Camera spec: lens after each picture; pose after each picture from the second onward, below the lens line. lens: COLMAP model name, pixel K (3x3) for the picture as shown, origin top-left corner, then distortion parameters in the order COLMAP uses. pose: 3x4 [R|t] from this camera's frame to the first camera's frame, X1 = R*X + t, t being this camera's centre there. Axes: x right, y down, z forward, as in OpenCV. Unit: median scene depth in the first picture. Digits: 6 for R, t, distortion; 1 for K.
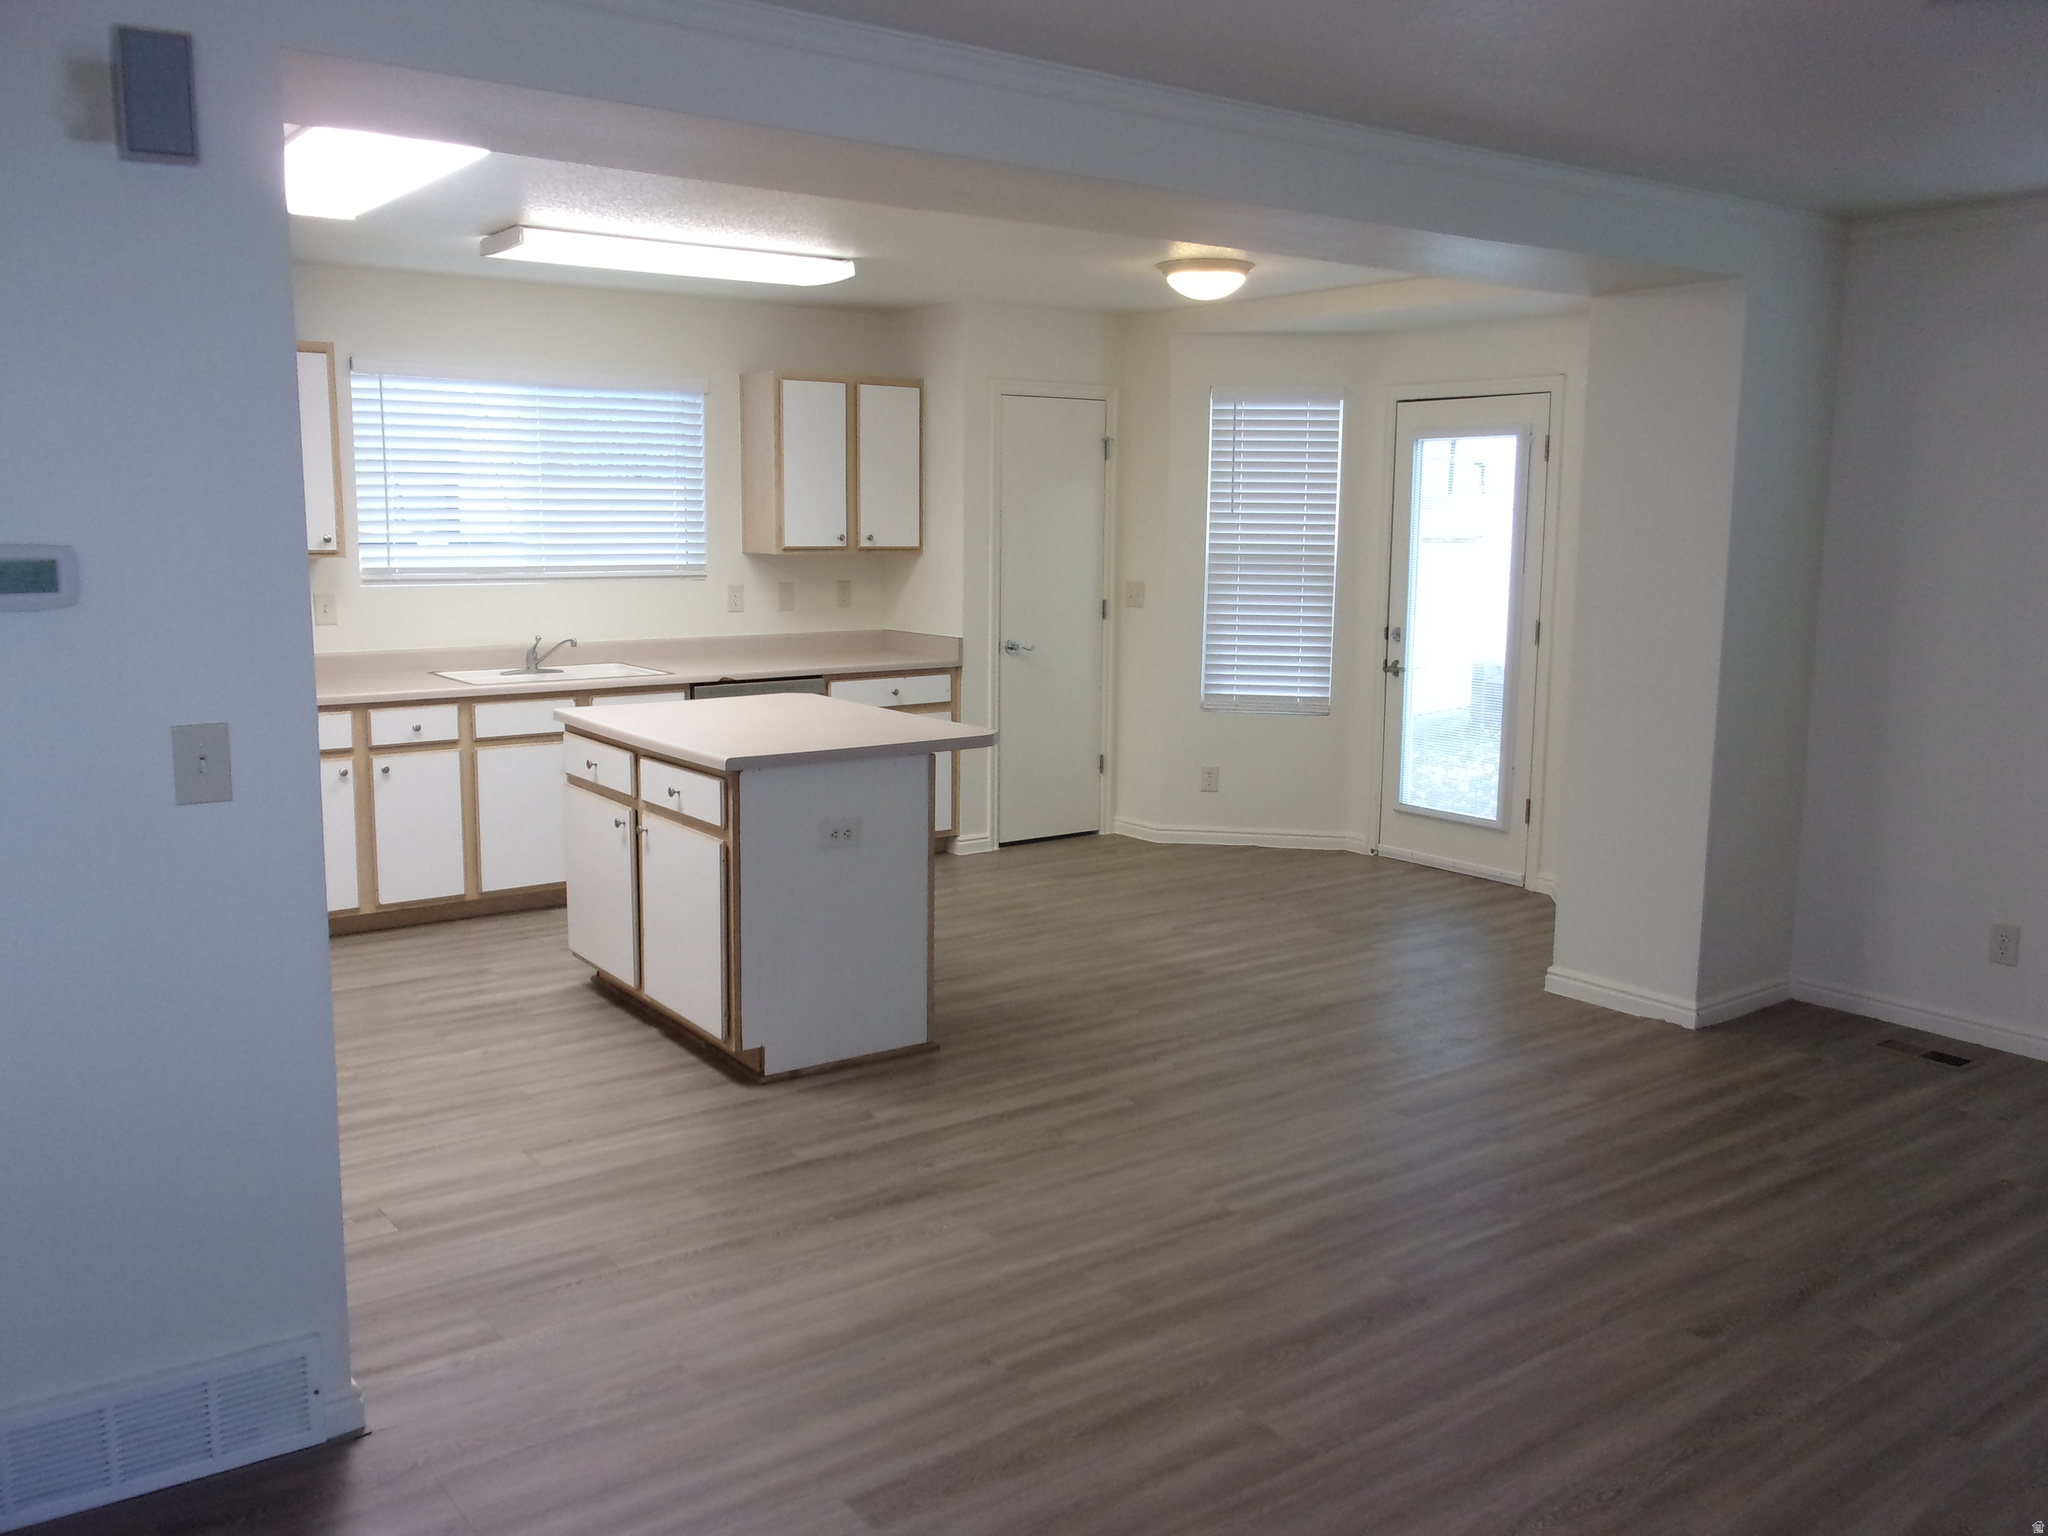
lens RADIAL K [[1704.9, 0, 1005.4], [0, 1704.9, 768.3], [0, 0, 1]] dist [0.020837, -0.048034]
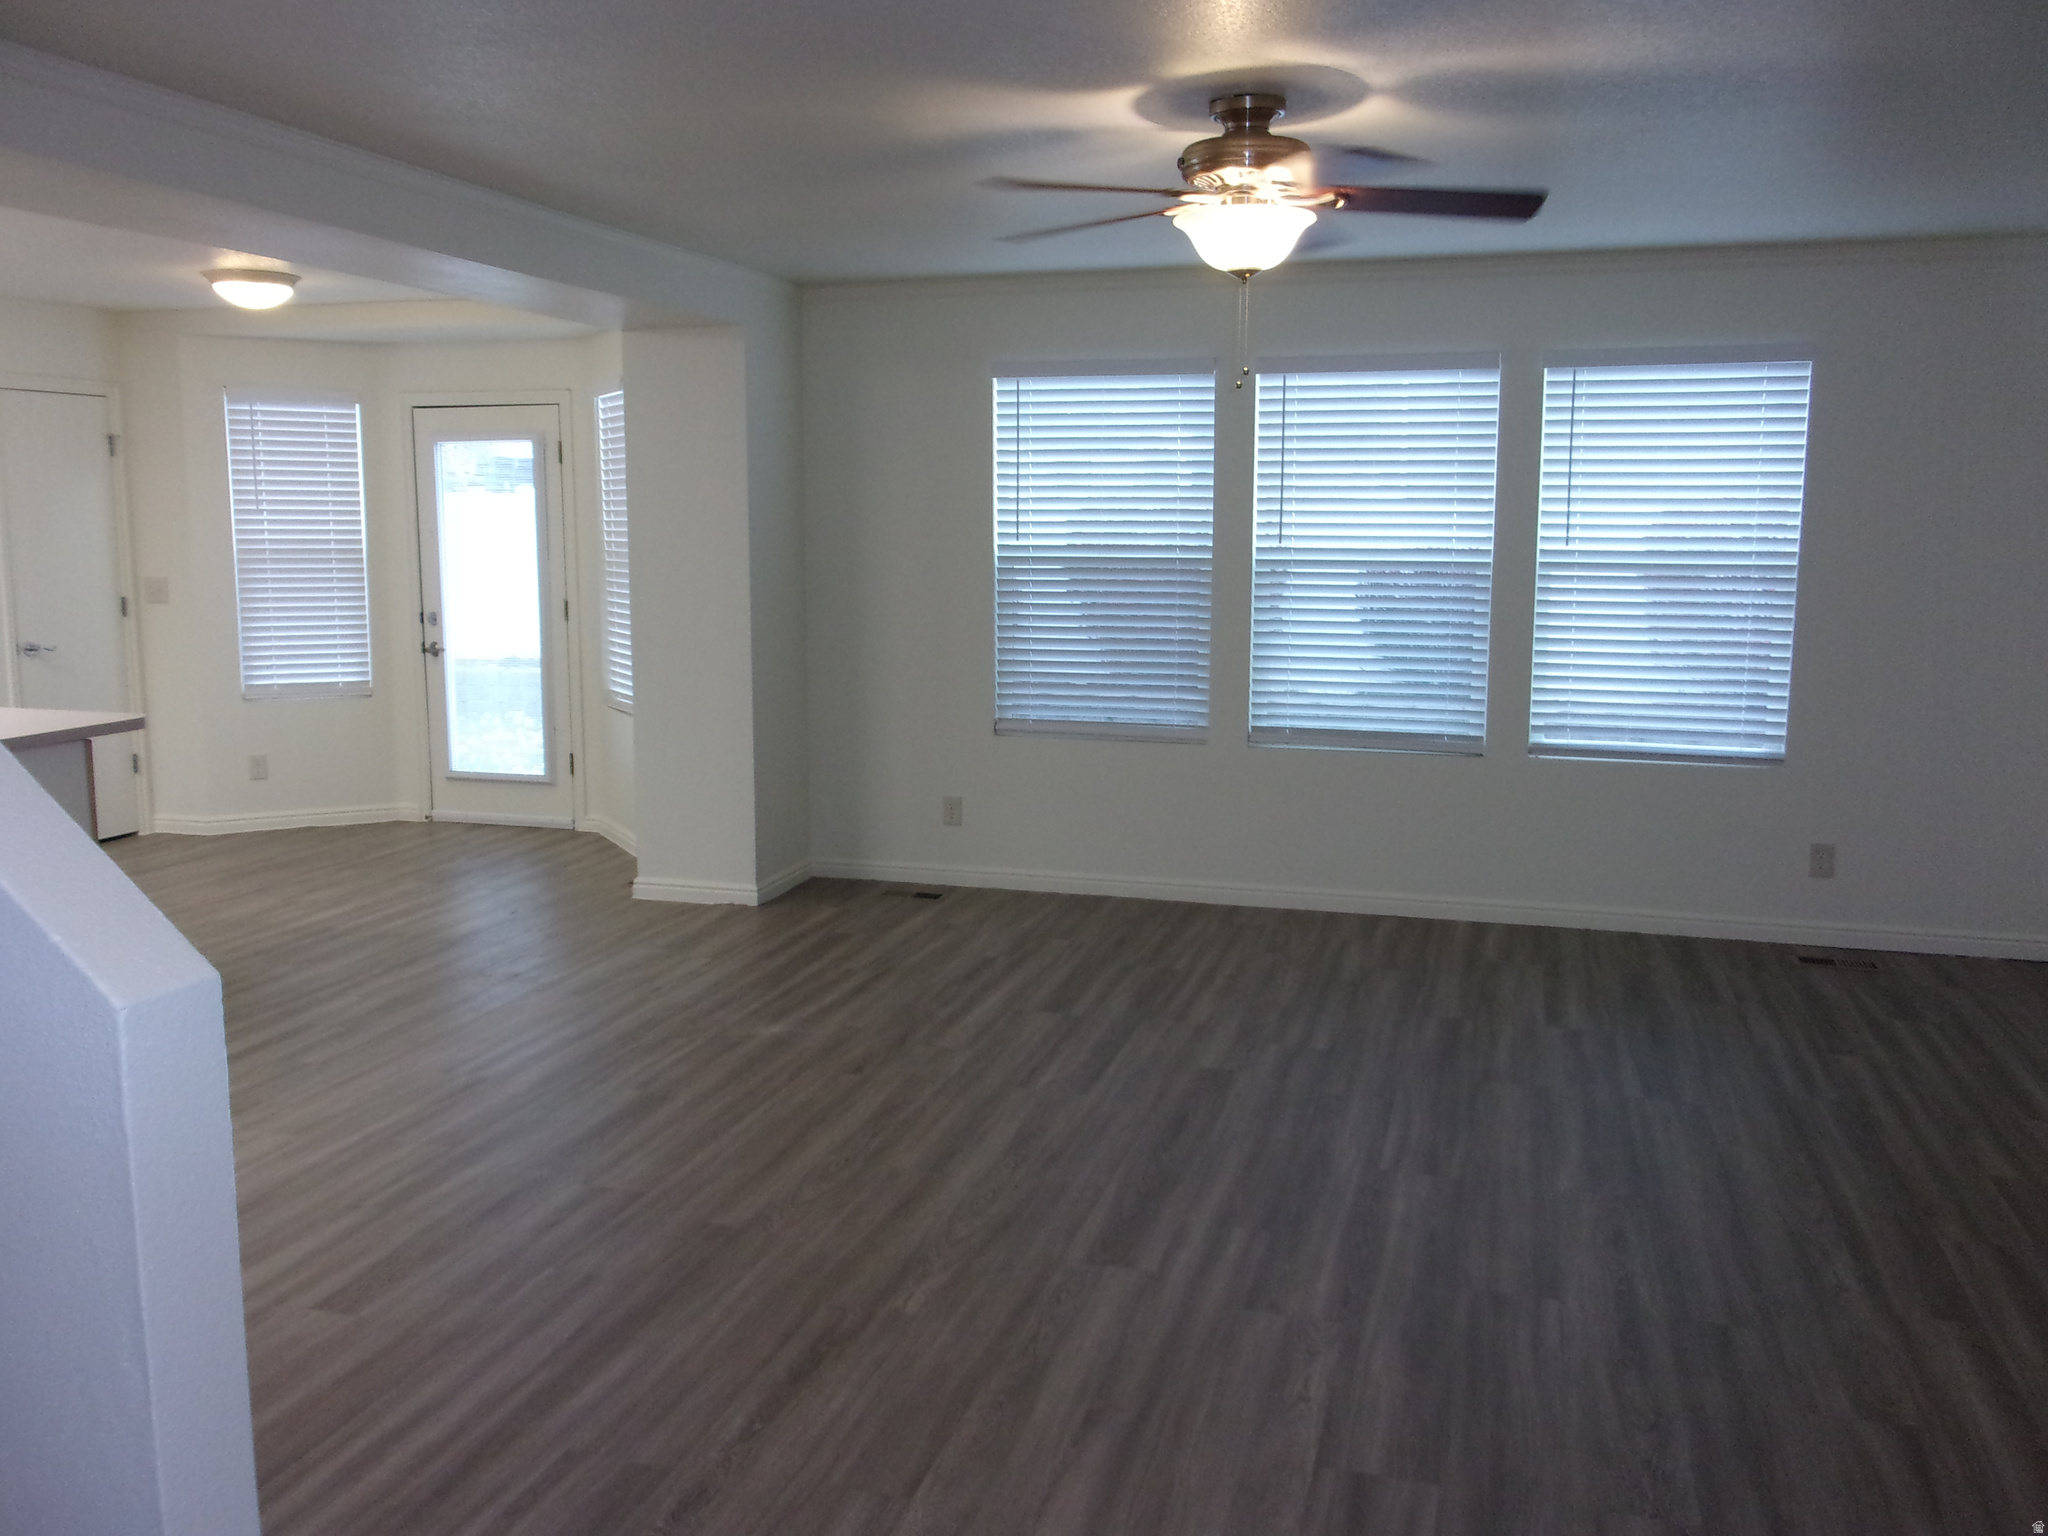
lens RADIAL K [[1704.9, 0, 1011.6], [0, 1704.9, 752.9], [0, 0, 1]] dist [0.020837, -0.048034]
pose [[0.798011, -0.088881, 0.596053, -0.190163], [0.094614, 0.995277, 0.021741, 0.026805], [-0.595170, 0.039045, 0.802651, -0.144829]]
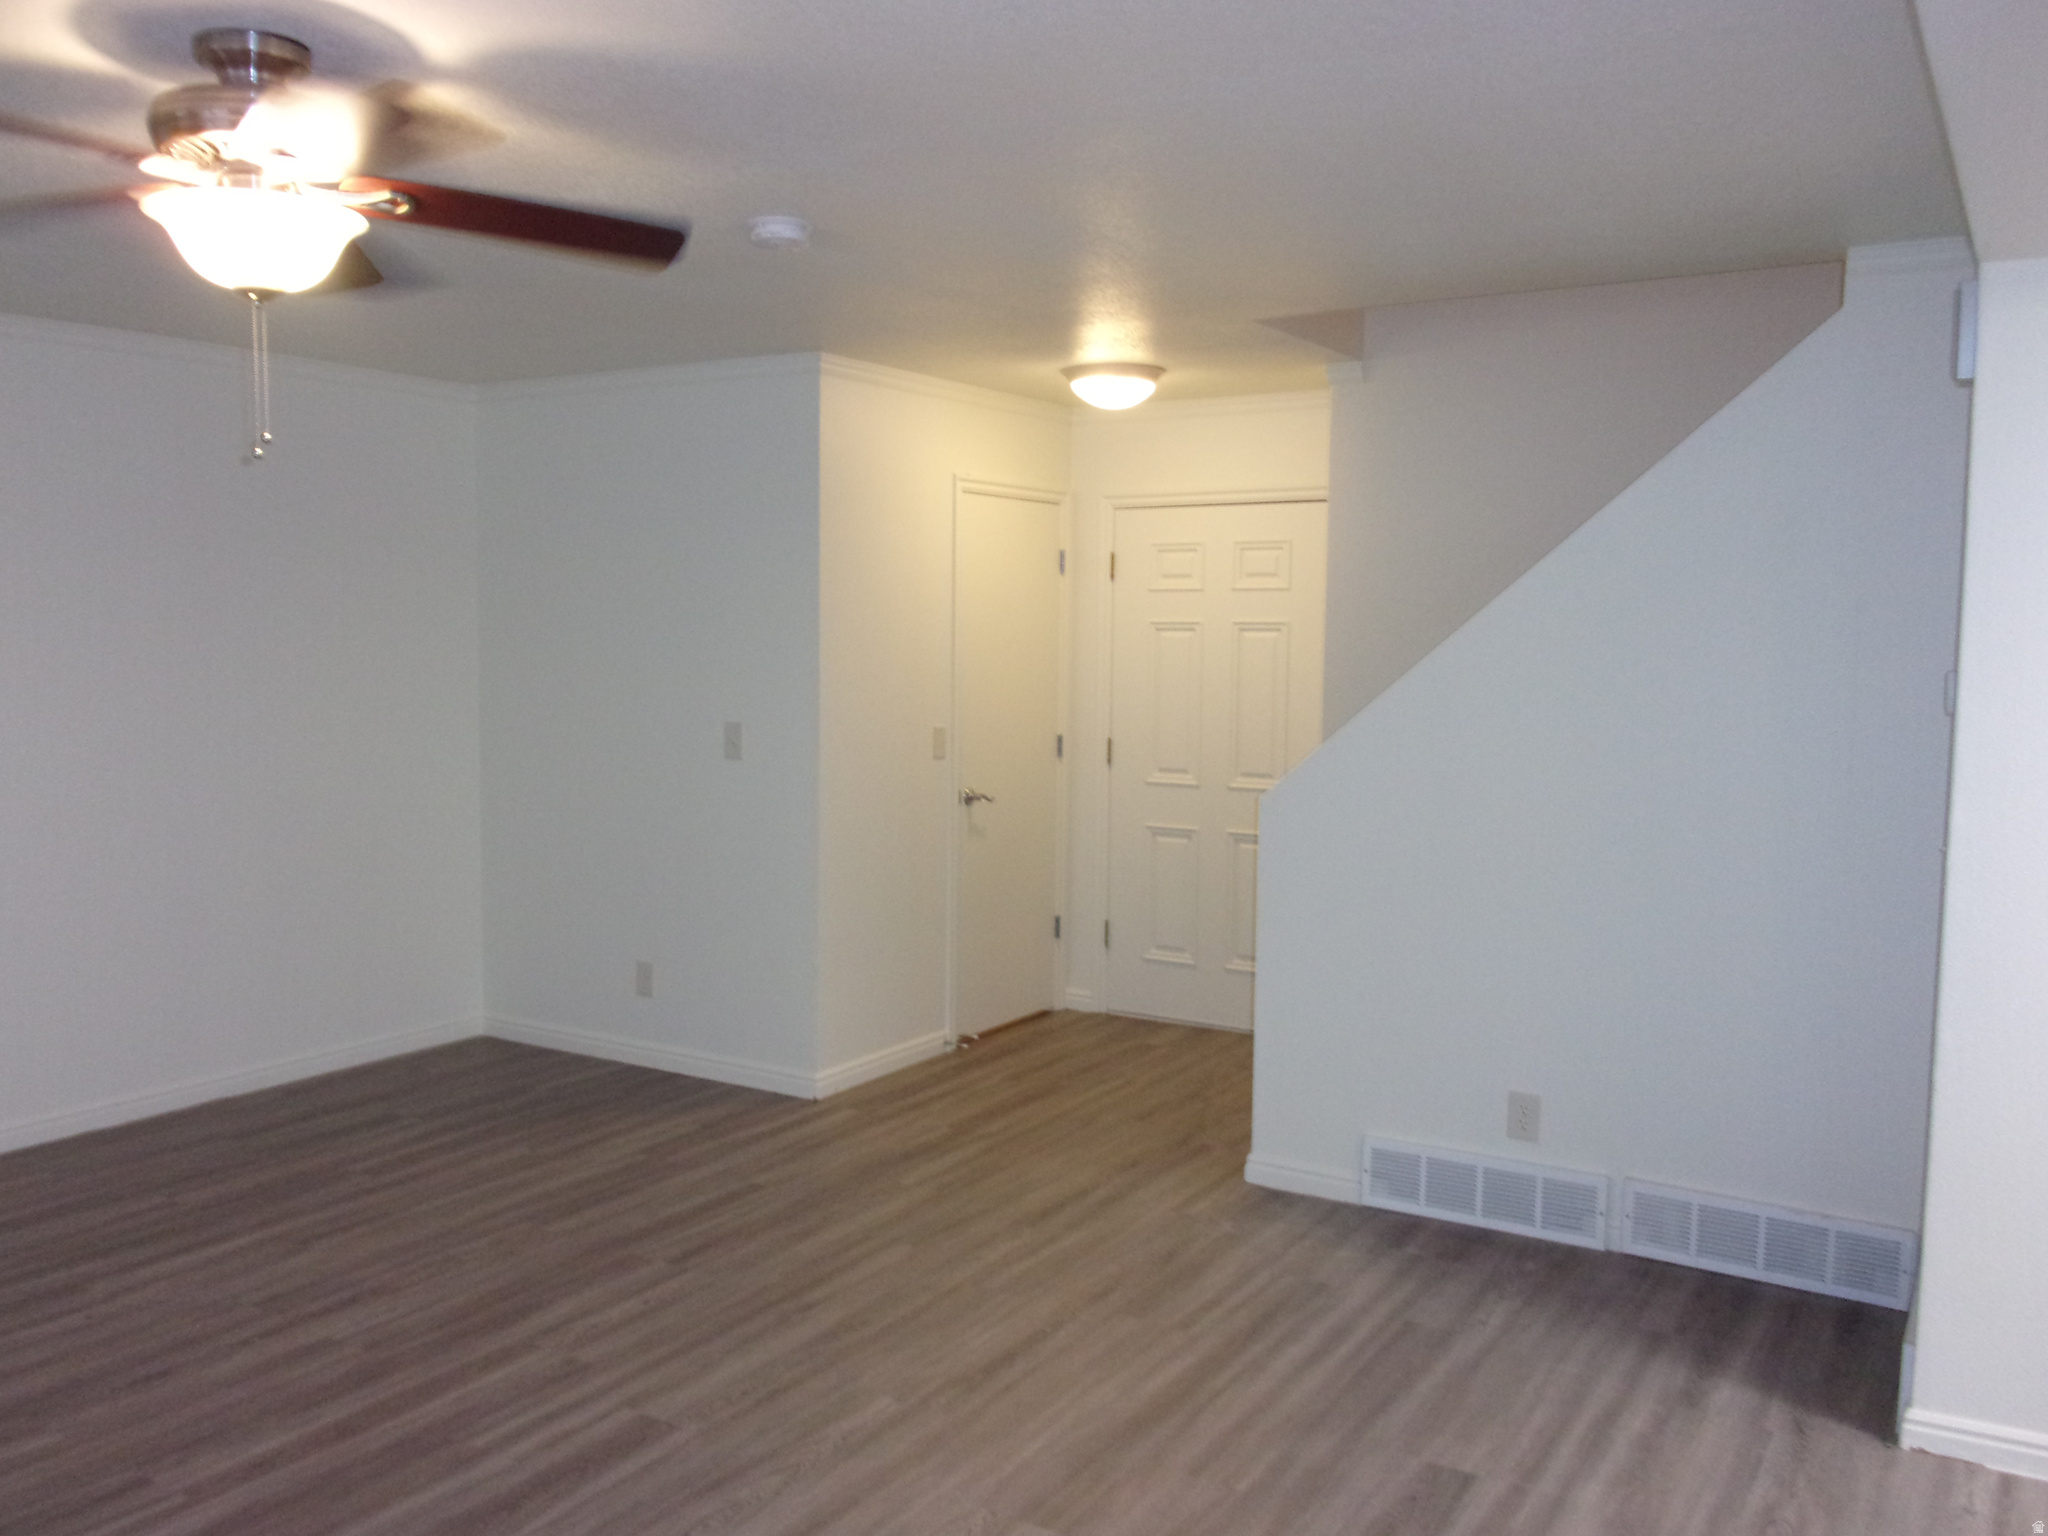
lens RADIAL K [[1704.9, 0, 1022.9], [0, 1704.9, 797.5], [0, 0, 1]] dist [0.020837, -0.048034]
pose [[-0.926651, 0.017797, -0.375502, 0.309665], [-0.075497, 0.969717, 0.232270, -0.134278], [0.368265, 0.243583, -0.897245, 0.899671]]
